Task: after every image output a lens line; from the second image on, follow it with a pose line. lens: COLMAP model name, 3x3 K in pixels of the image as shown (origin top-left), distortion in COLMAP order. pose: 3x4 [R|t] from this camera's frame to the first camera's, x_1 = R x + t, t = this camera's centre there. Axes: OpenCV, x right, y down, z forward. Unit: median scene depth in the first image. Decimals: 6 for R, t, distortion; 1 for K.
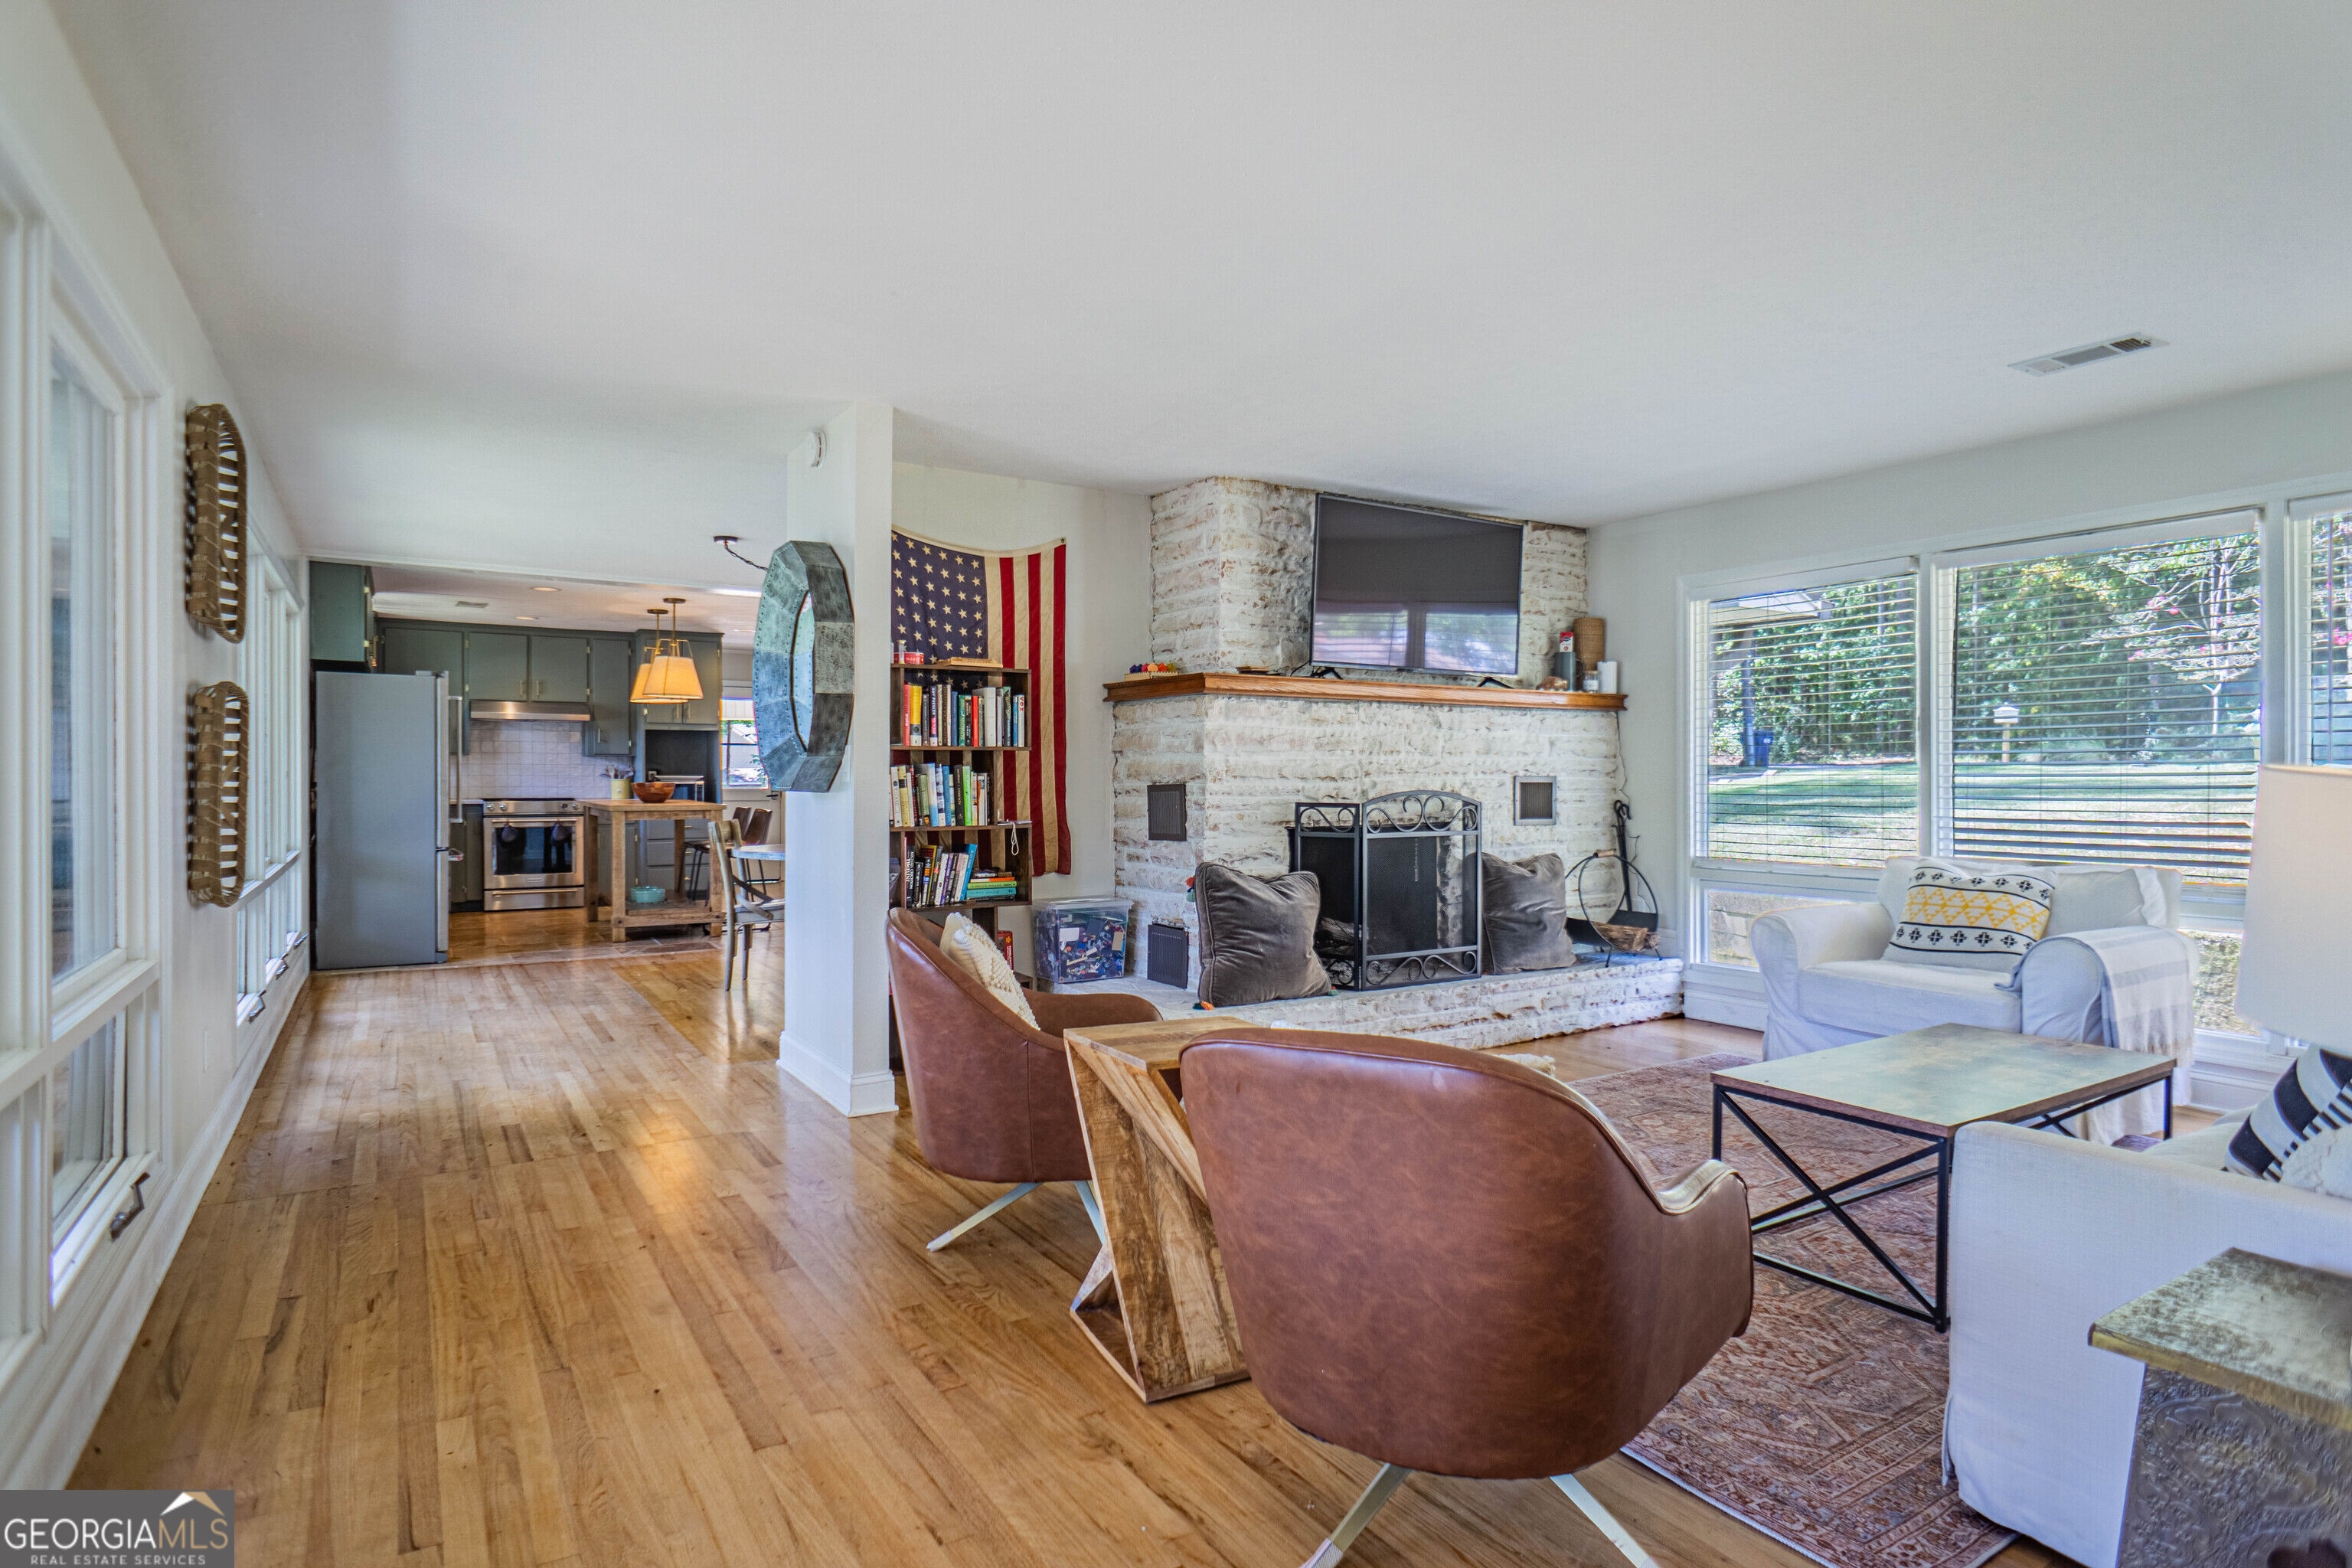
lens RADIAL K [[1222.9, 0, 1148.1], [0, 1222.9, 781.5], [0, 0, 1]] dist [-0.040923, -0.000422]
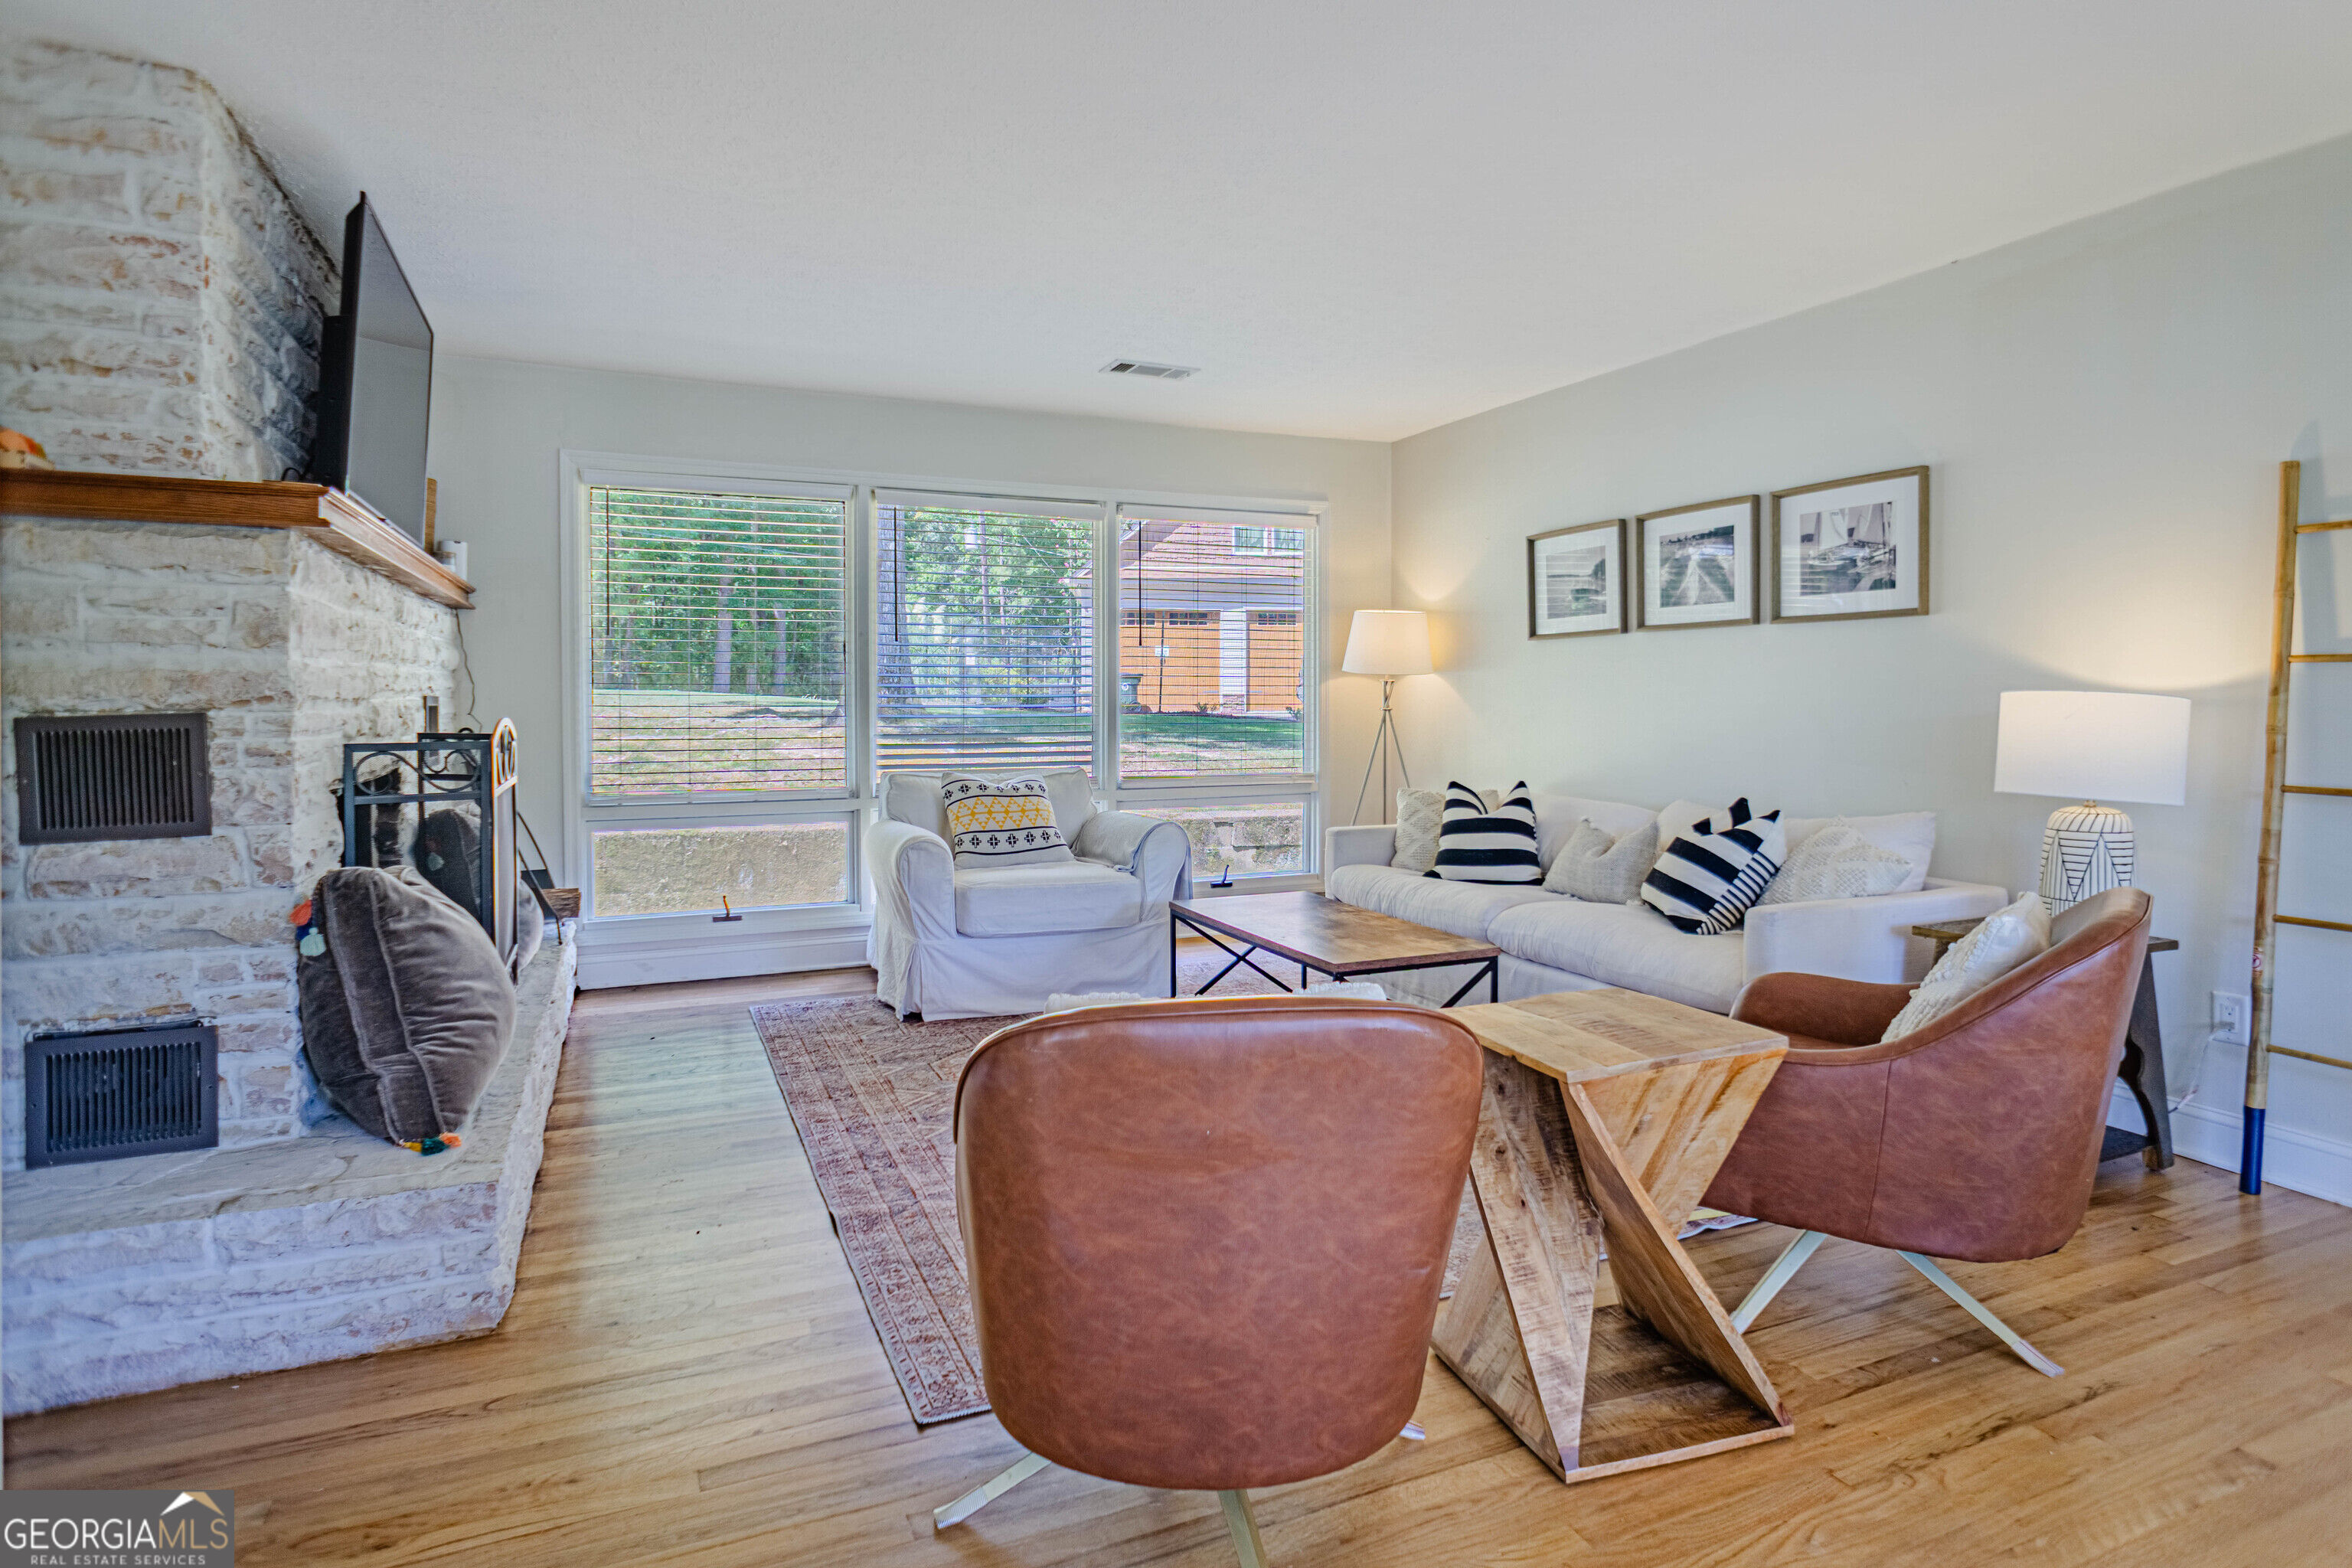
lens RADIAL K [[1222.9, 0, 1148.1], [0, 1222.9, 781.5], [0, 0, 1]] dist [-0.040923, -0.000422]
pose [[0.133426, -0.067451, 0.988761, -0.375220], [-0.001605, 0.997665, 0.068275, -0.003871], [-0.991057, -0.010697, 0.133006, 0.581553]]
